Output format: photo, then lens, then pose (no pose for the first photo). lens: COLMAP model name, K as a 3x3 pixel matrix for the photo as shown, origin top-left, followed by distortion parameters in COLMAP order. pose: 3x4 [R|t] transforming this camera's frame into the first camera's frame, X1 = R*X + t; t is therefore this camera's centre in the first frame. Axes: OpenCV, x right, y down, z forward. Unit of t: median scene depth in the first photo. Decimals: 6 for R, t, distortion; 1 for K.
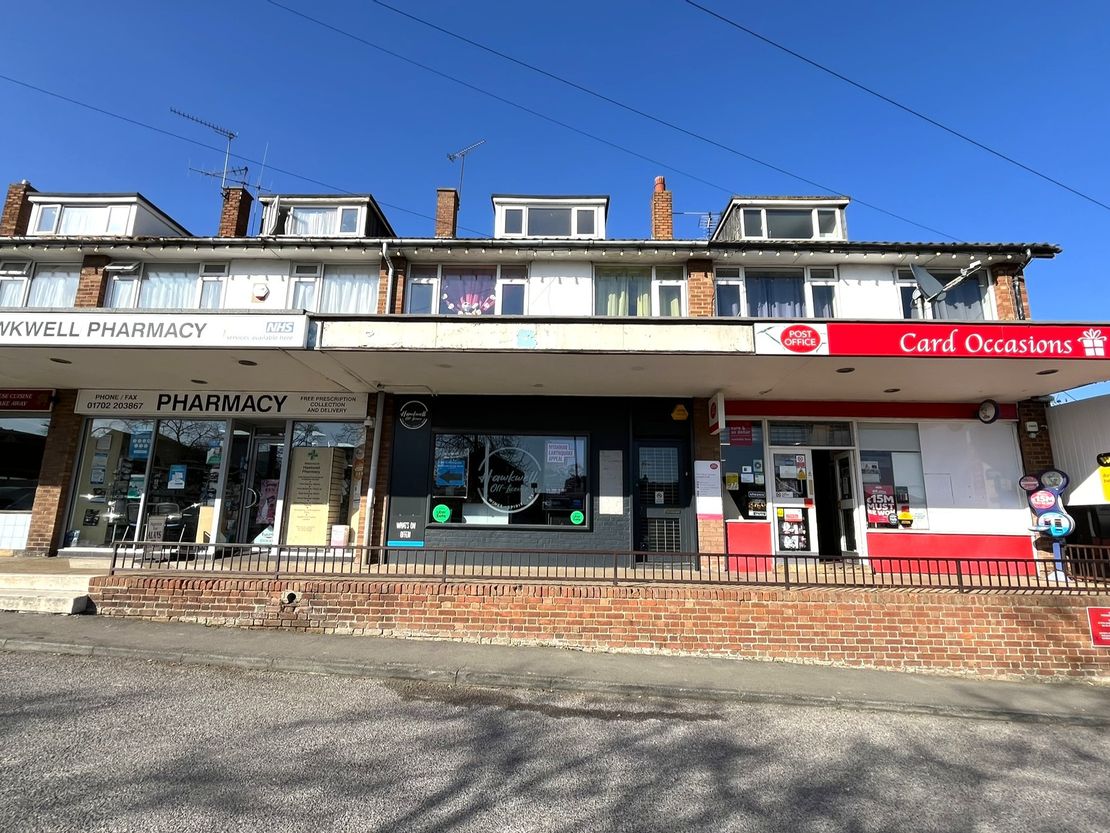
lens RADIAL K [[510.6, 0, 553.5], [0, 510.6, 419.9], [0, 0, 1]] dist [-0.004104, 0.000098]
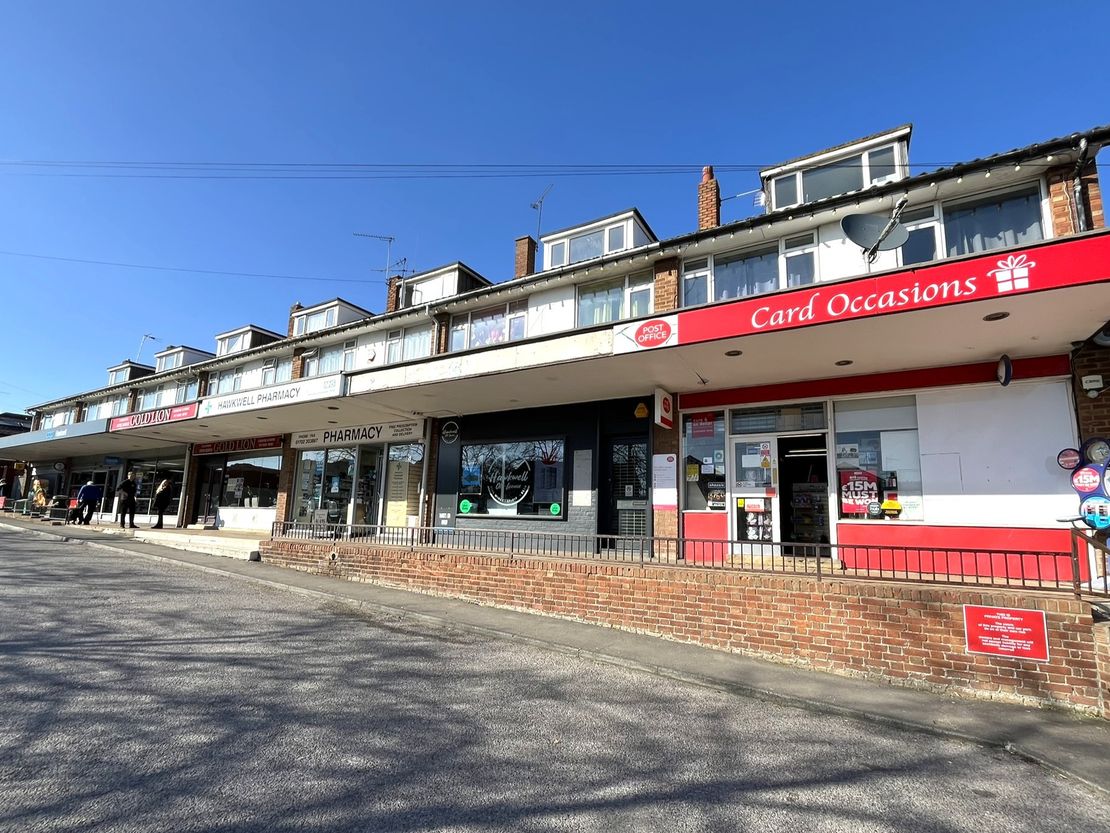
lens RADIAL K [[510.6, 0, 551.2], [0, 510.6, 441.7], [0, 0, 1]] dist [-0.004104, 0.000098]
pose [[0.870088, -0.070358, -0.487848, 0.625638], [0.080969, 0.996716, 0.000662, 0.035830], [0.486200, -0.040076, 0.872928, -0.023420]]
